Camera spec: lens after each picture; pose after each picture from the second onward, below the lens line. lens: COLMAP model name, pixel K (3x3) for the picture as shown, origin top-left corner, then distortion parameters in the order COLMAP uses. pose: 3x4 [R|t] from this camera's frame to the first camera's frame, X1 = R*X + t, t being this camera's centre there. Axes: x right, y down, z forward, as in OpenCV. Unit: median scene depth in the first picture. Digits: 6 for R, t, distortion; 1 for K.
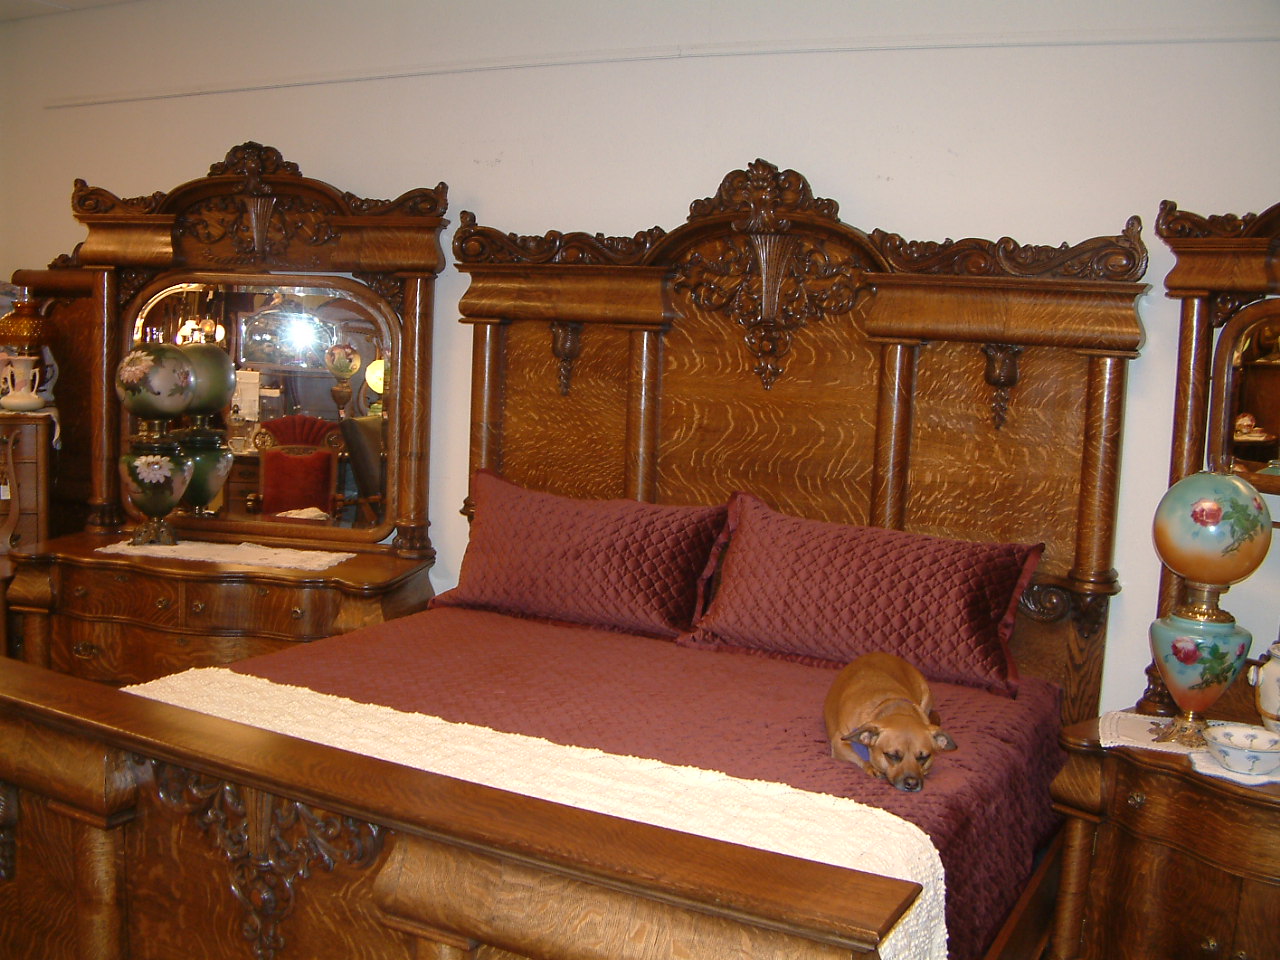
lens RADIAL K [[1351.8, 0, 611.8], [0, 1351.8, 498.5], [0, 0, 1]] dist [-0.221235, 0.168287]
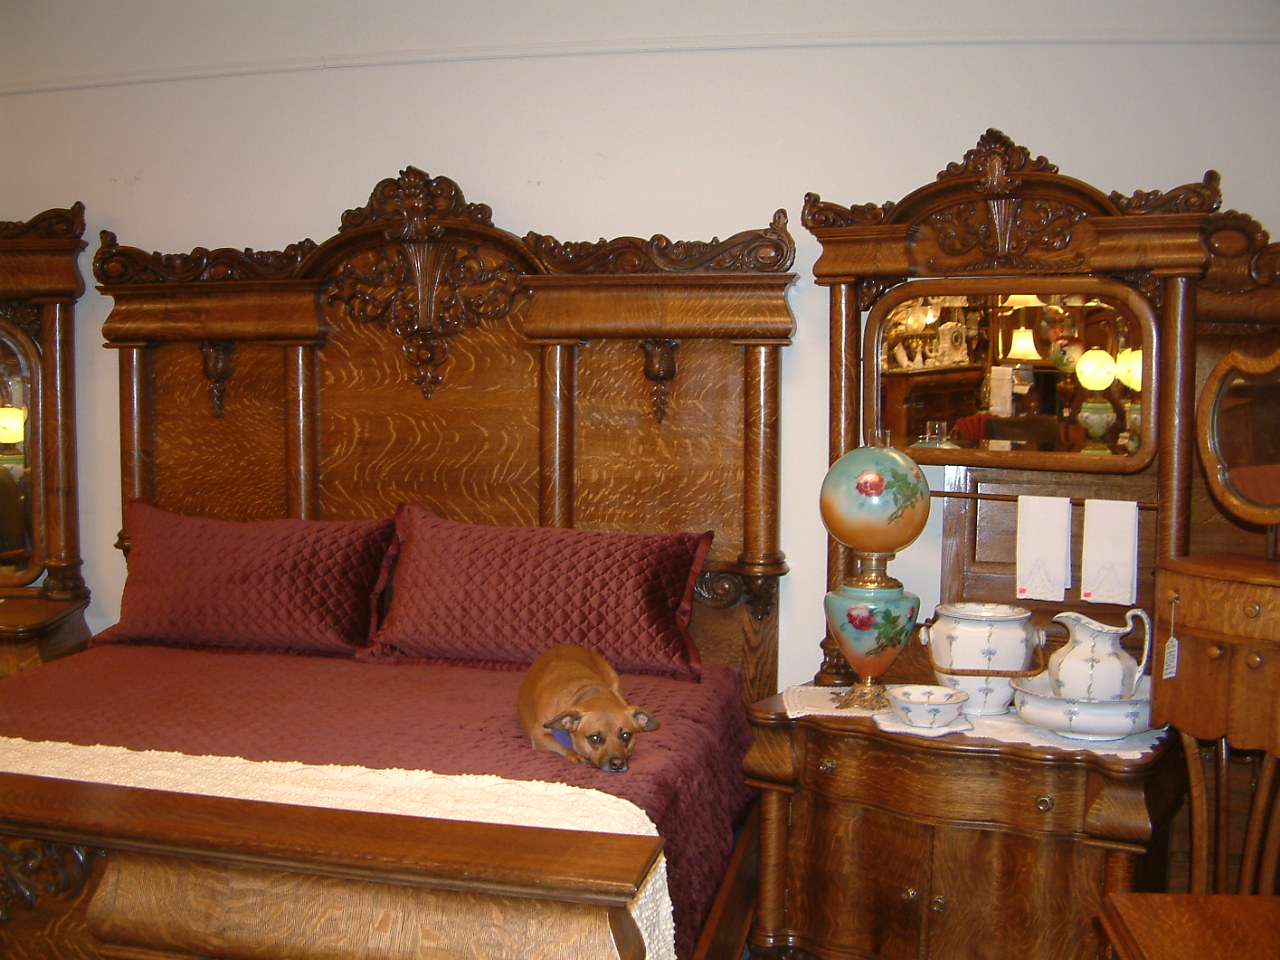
lens RADIAL K [[1351.8, 0, 611.8], [0, 1351.8, 498.5], [0, 0, 1]] dist [-0.221235, 0.168287]
pose [[0.960797, -0.059968, 0.270690, -0.029544], [0.068792, 0.997361, -0.023219, 0.027426], [-0.268583, 0.040931, 0.962387, 0.012470]]
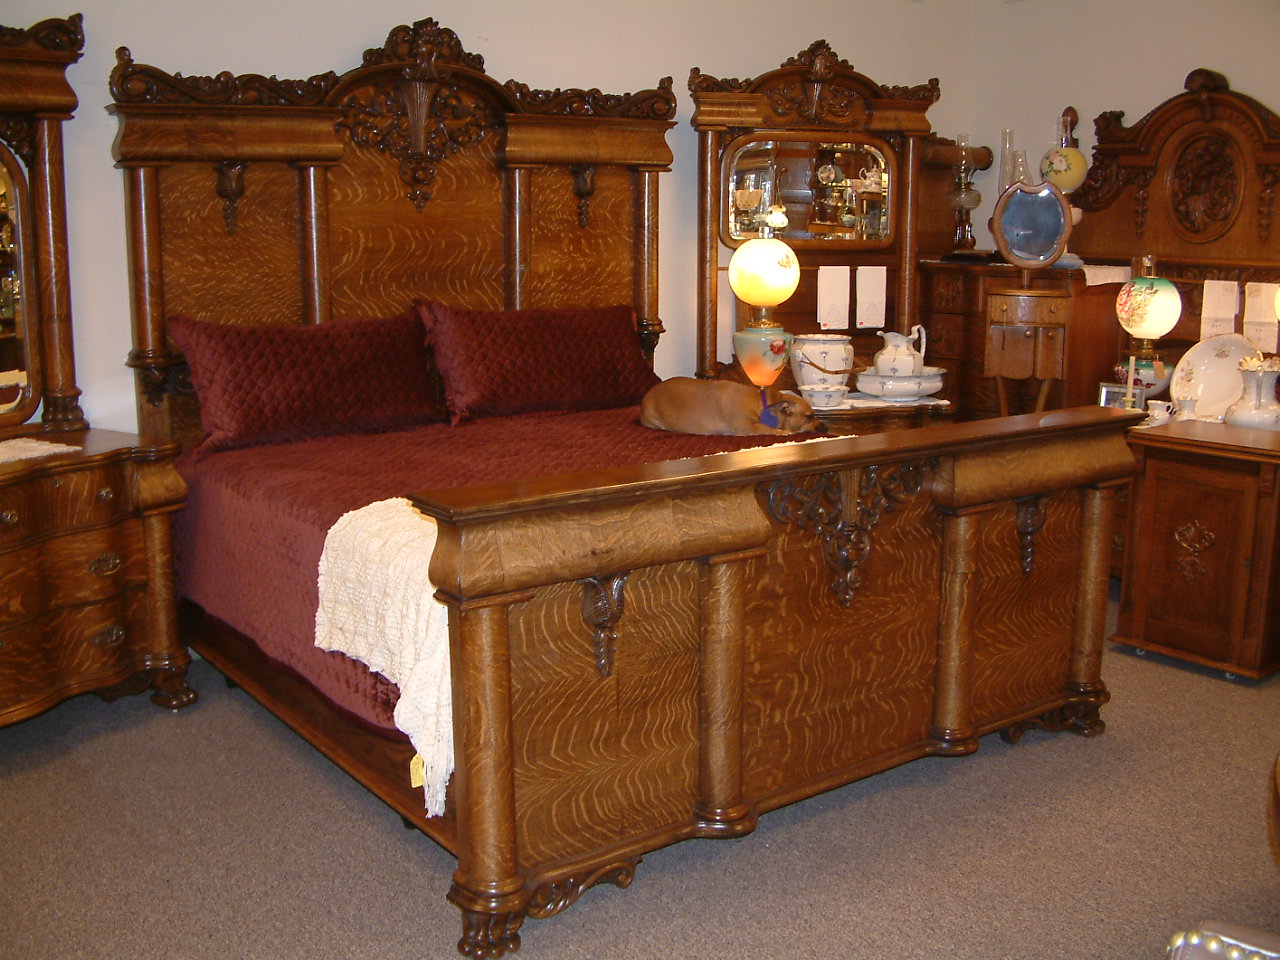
lens RADIAL K [[1351.8, 0, 611.8], [0, 1351.8, 498.5], [0, 0, 1]] dist [-0.221235, 0.168287]
pose [[0.442603, -0.226512, 0.867637, -0.977538], [0.134516, 0.973393, 0.185501, -0.032737], [-0.886571, 0.034608, 0.461297, 0.340357]]
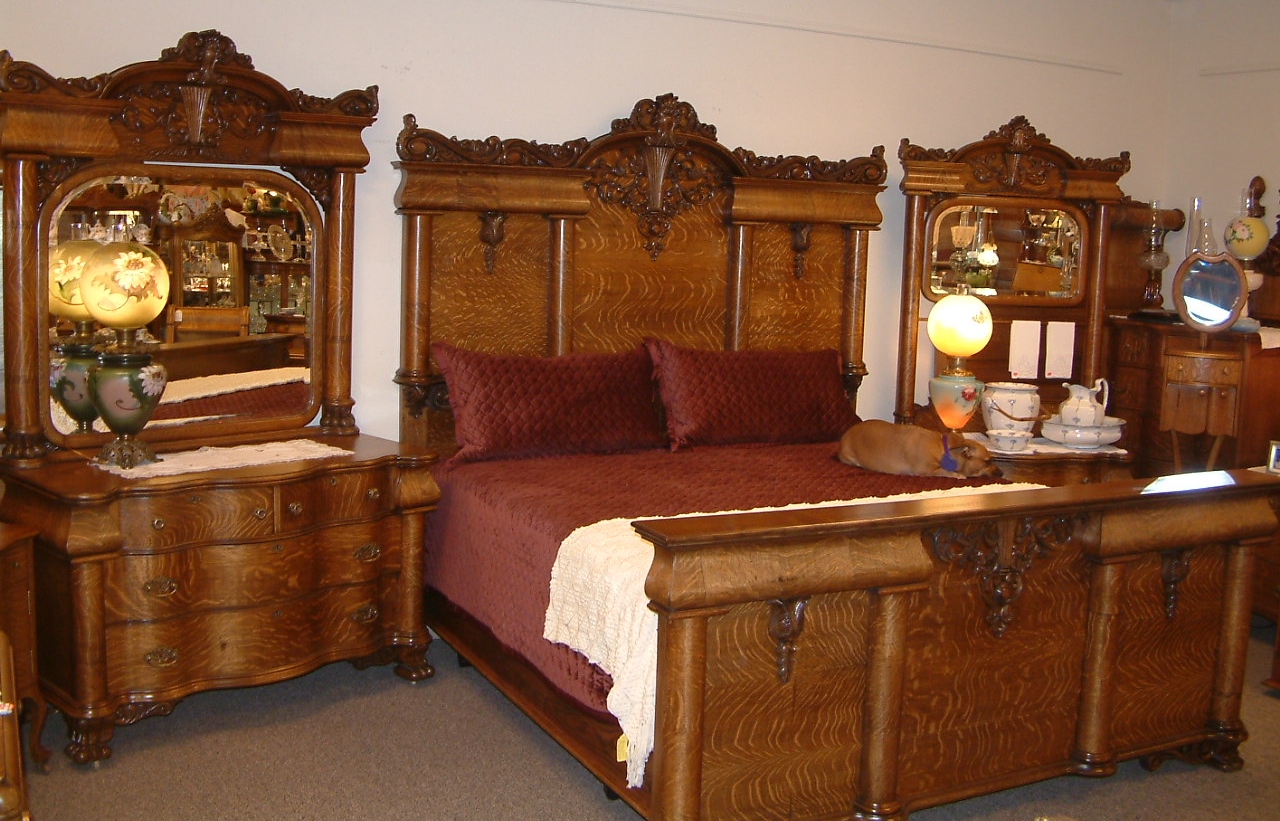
lens RADIAL K [[1351.6, 0, 608.4], [0, 1351.6, 361.3], [0, 0, 1]] dist [-0.221996, 0.164455]
pose [[0.589644, -0.109489, 0.800207, -1.109797], [0.095168, 0.993285, 0.065781, -0.080860], [-0.802037, 0.037367, 0.596105, 0.248012]]
